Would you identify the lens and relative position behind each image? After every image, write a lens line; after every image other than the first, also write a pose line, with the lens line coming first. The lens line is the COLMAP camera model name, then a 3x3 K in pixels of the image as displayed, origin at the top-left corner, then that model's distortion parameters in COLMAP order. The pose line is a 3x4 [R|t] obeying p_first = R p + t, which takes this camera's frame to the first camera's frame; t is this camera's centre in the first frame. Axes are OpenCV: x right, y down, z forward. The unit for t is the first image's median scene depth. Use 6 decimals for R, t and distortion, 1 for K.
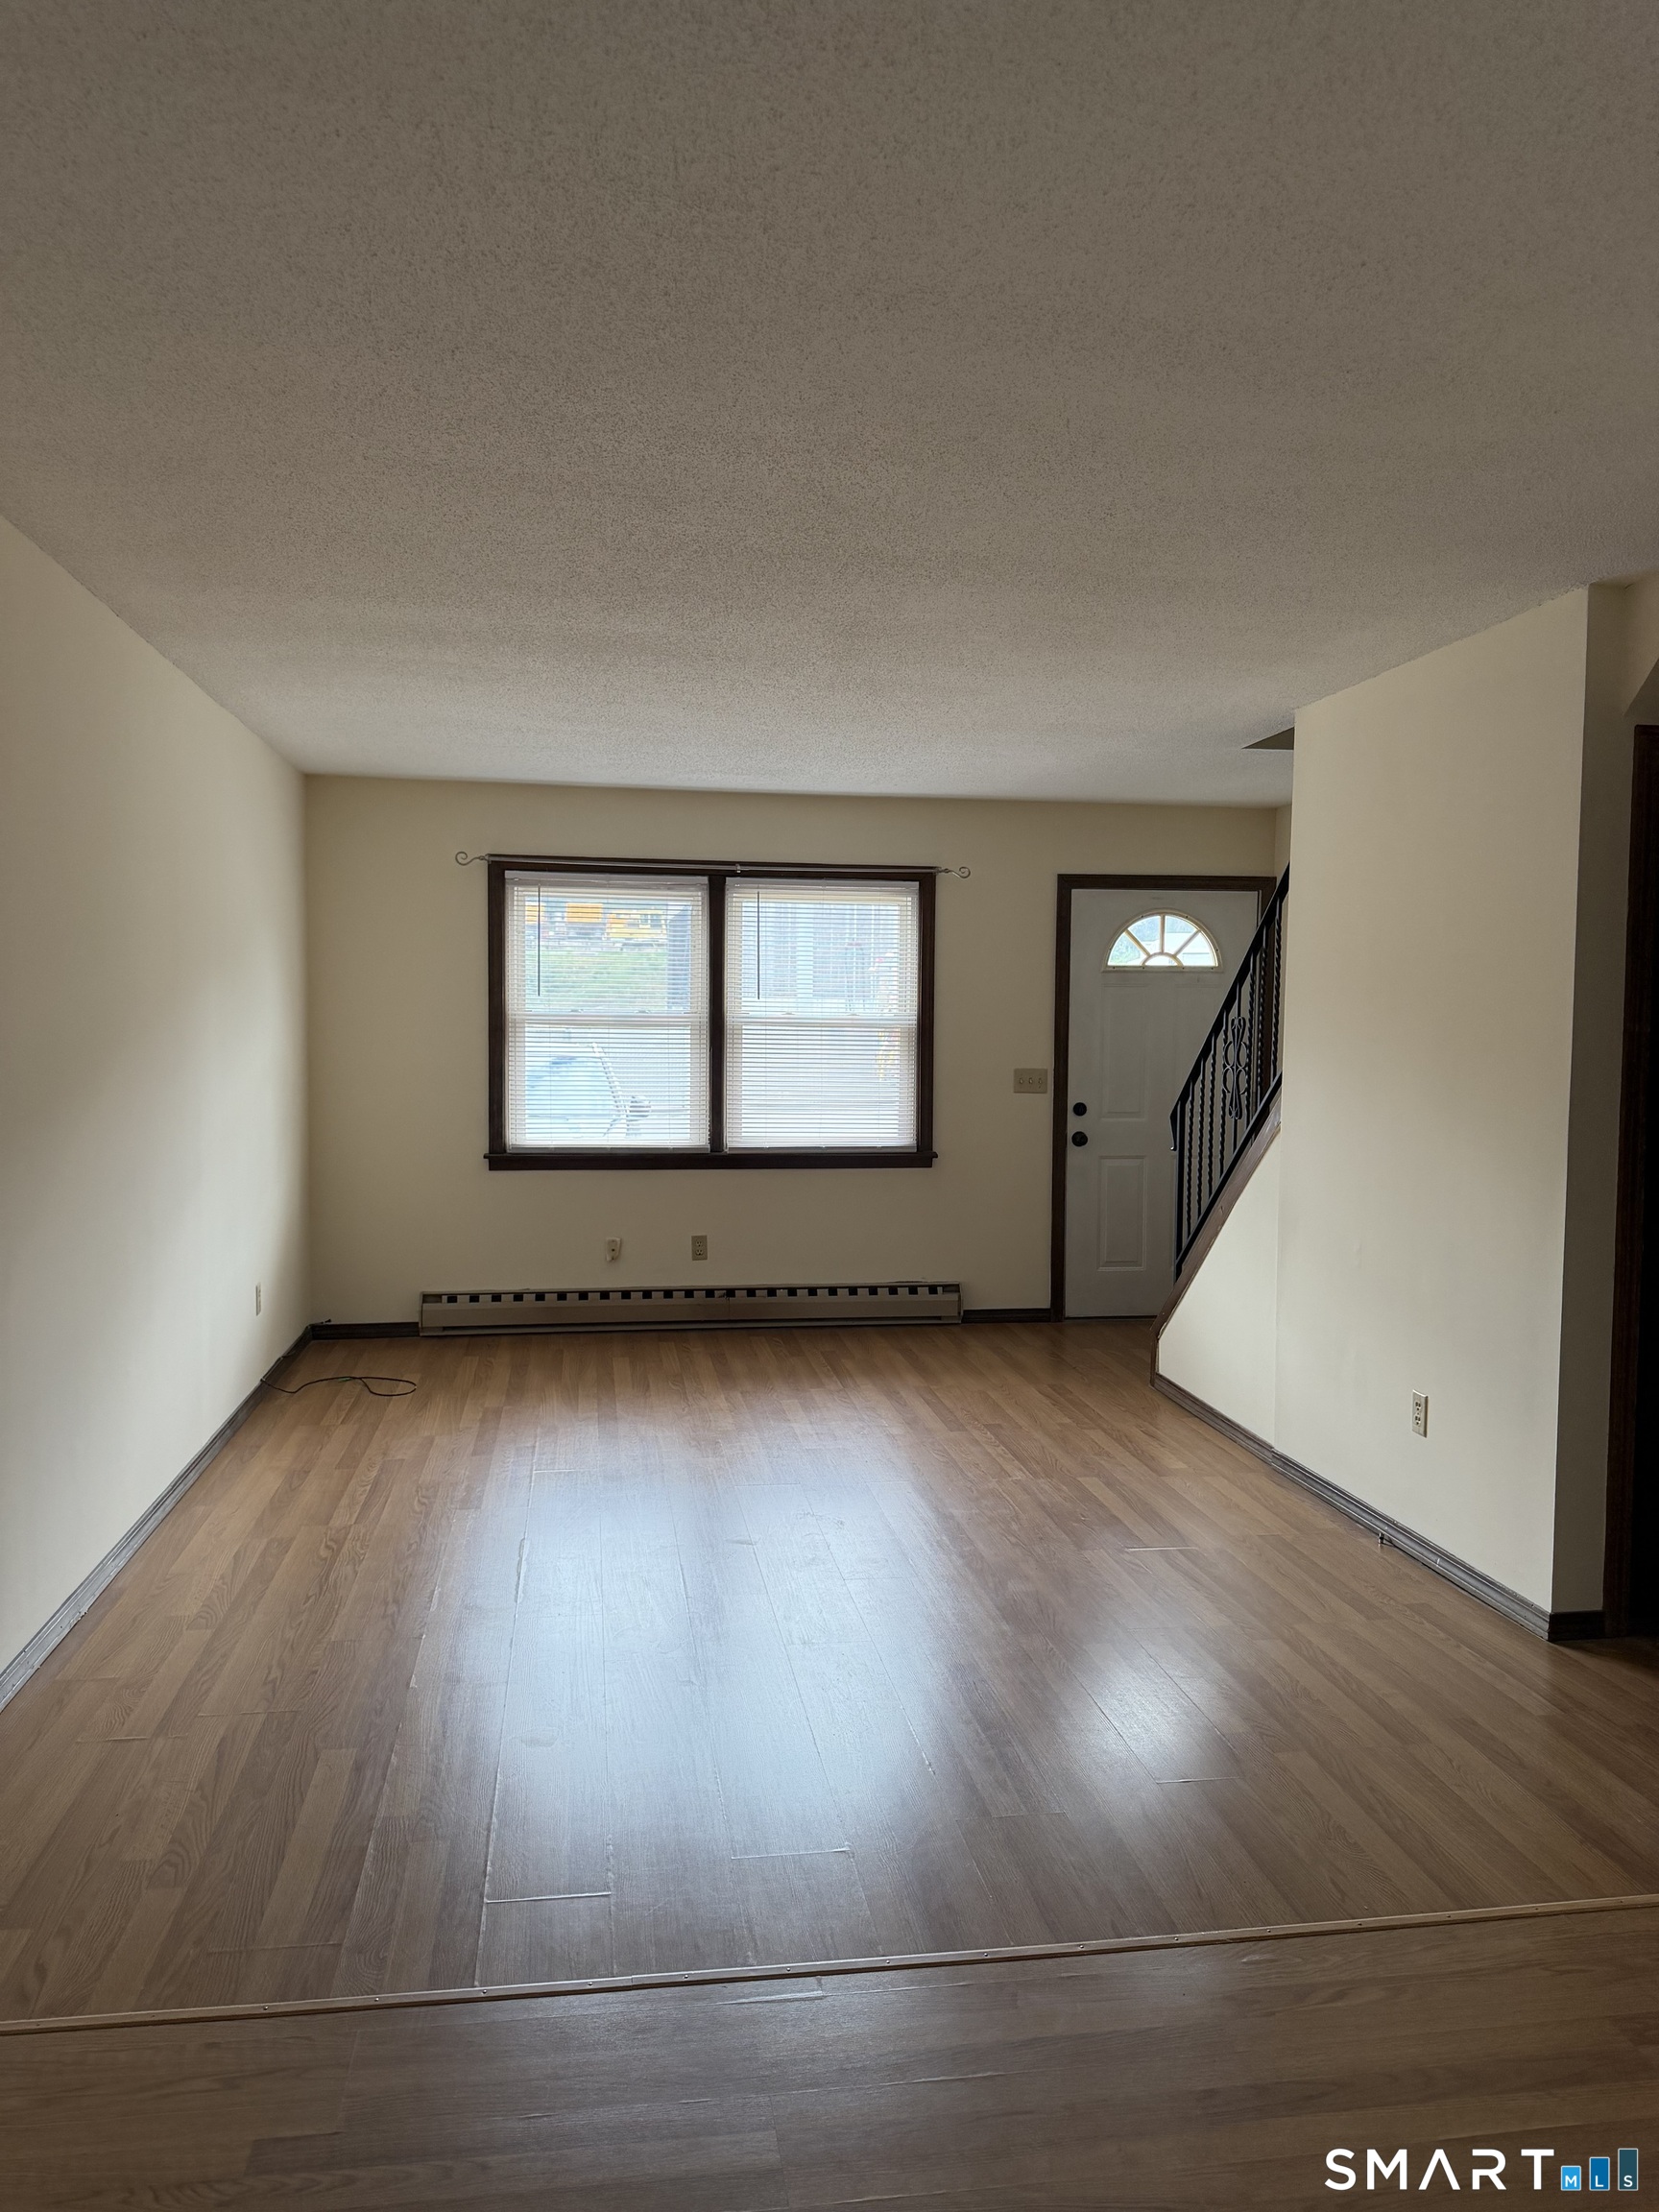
lens RADIAL K [[1551.9, 0, 829.5], [0, 1551.9, 1106.0], [0, 0, 1]] dist [0.048527, -0.006235]
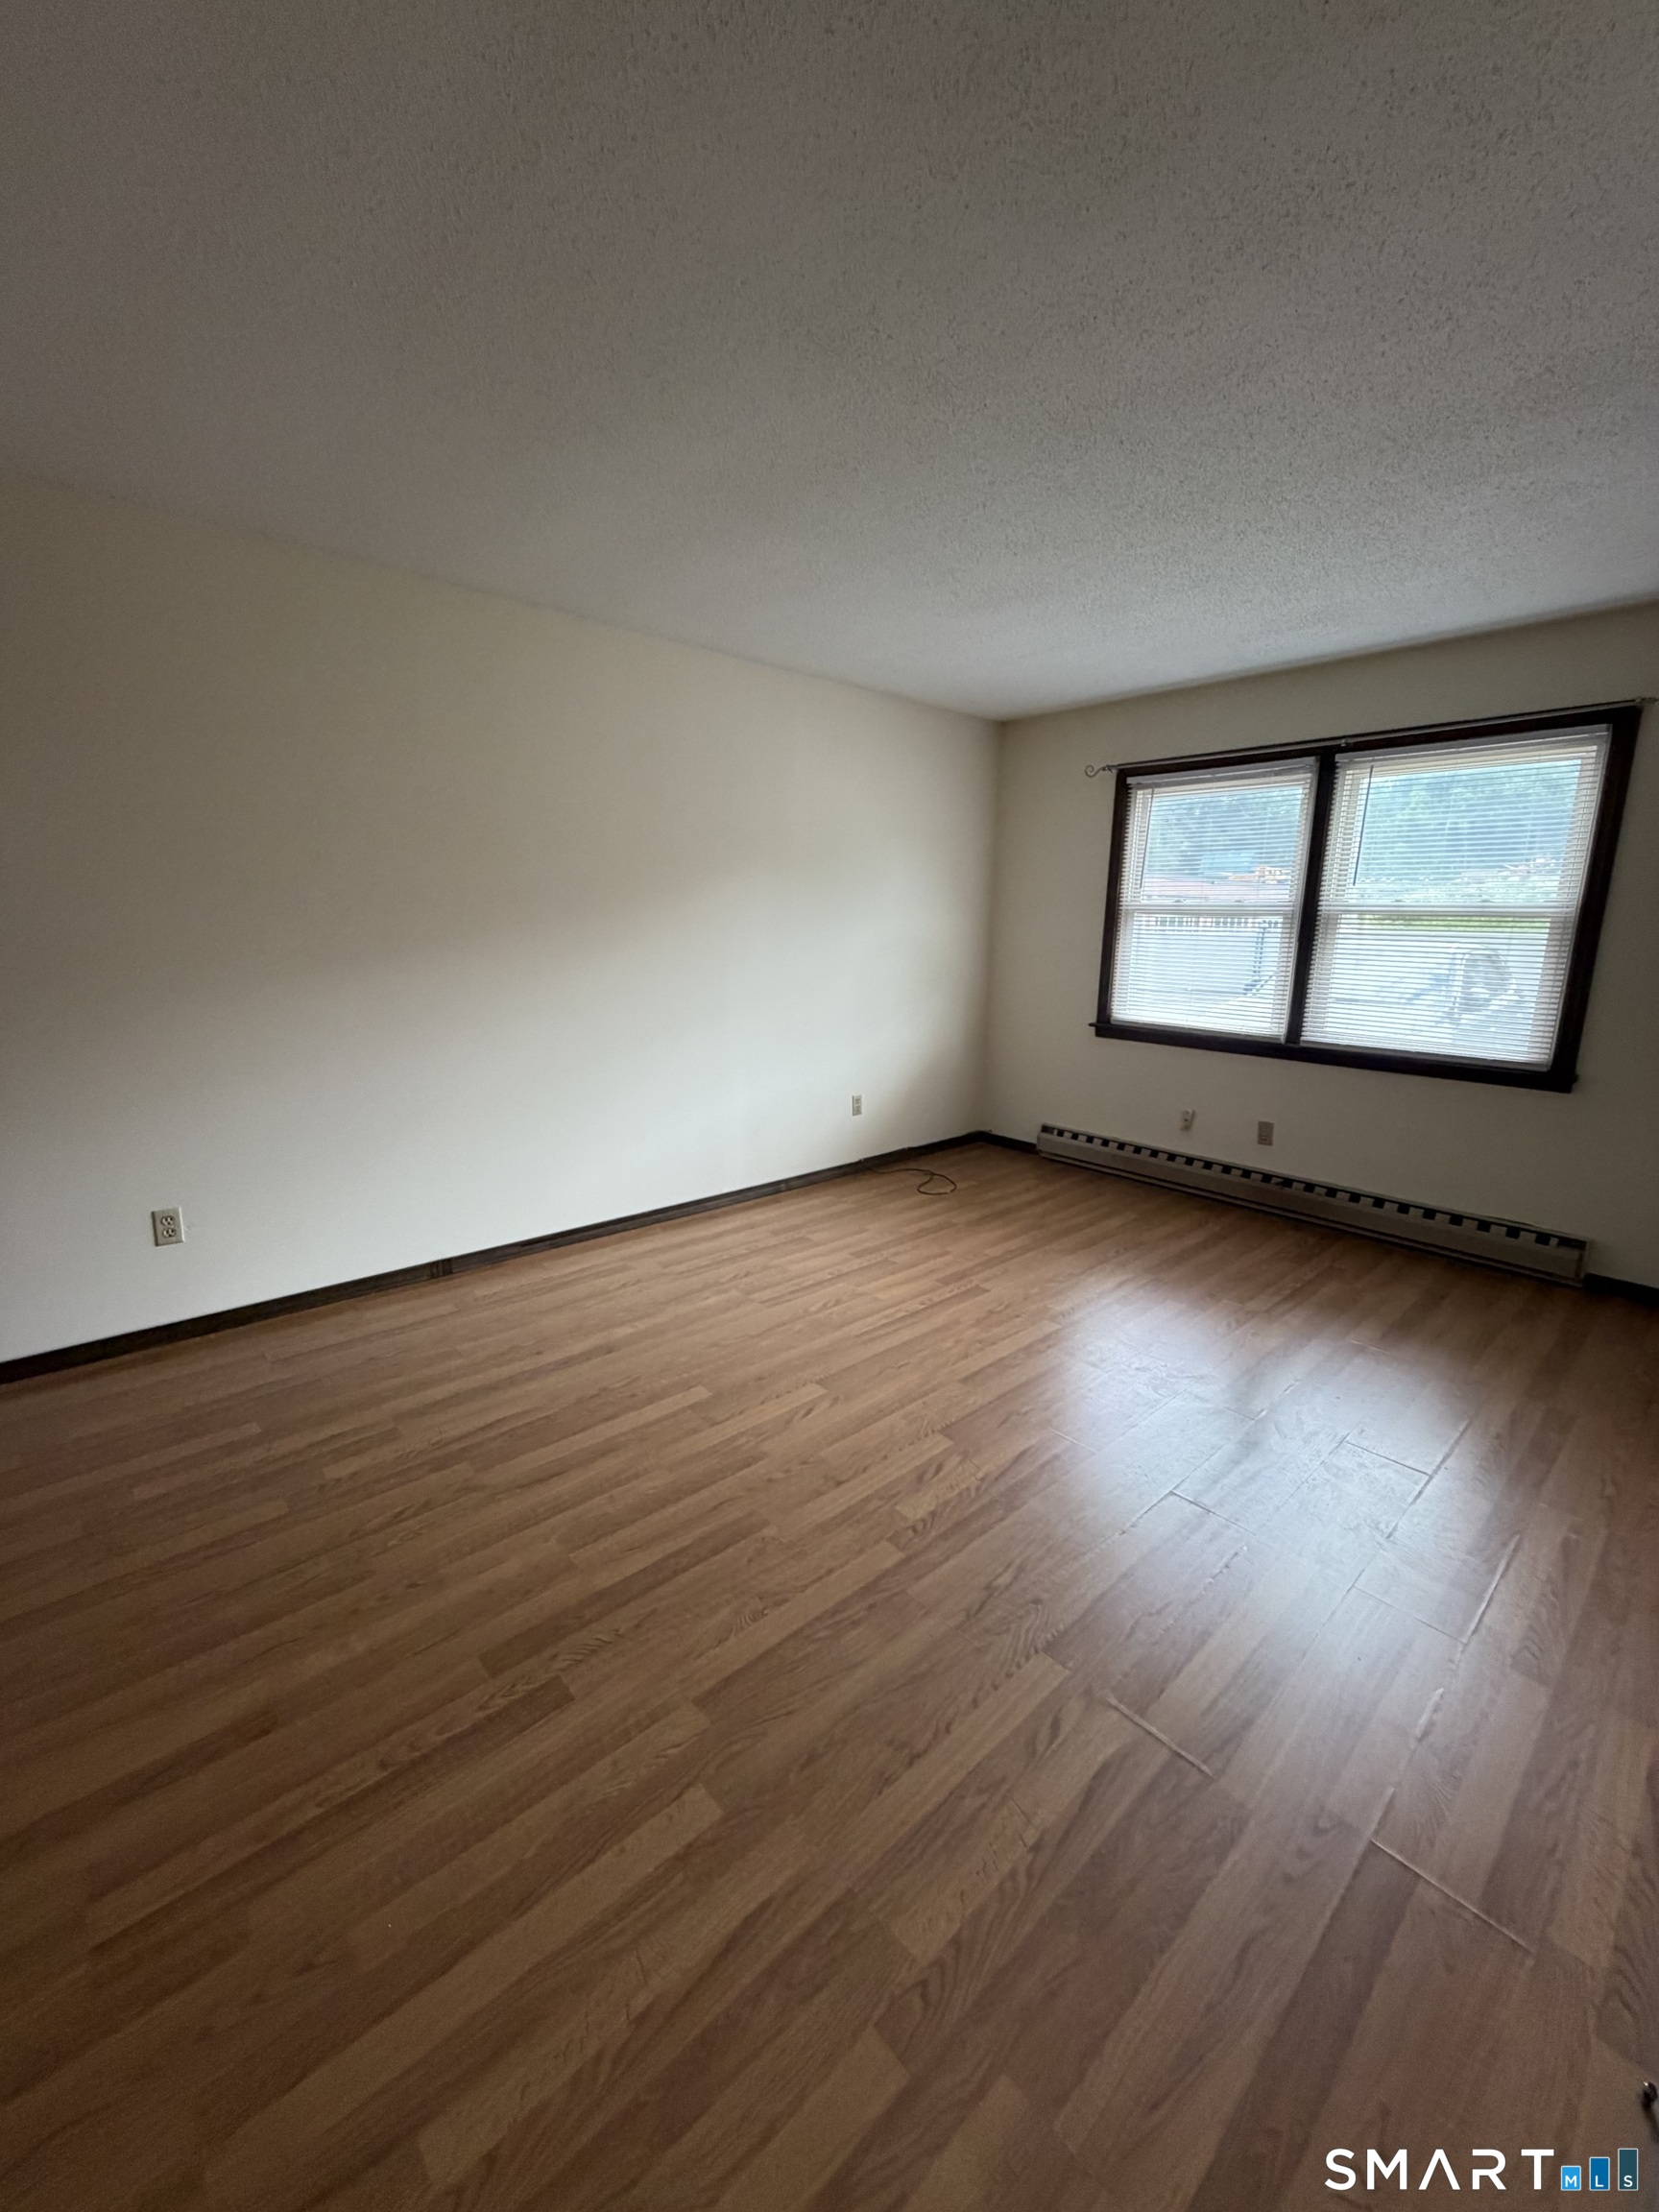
lens RADIAL K [[881.1, 0, 829.5], [0, 881.1, 1106.0], [0, 0, 1]] dist [0.000700, 0.000005]
pose [[0.548846, 0.175115, -0.817375, 0.238672], [-0.055799, 0.983305, 0.173196, -0.012836], [0.834059, -0.049449, 0.549455, 0.439717]]
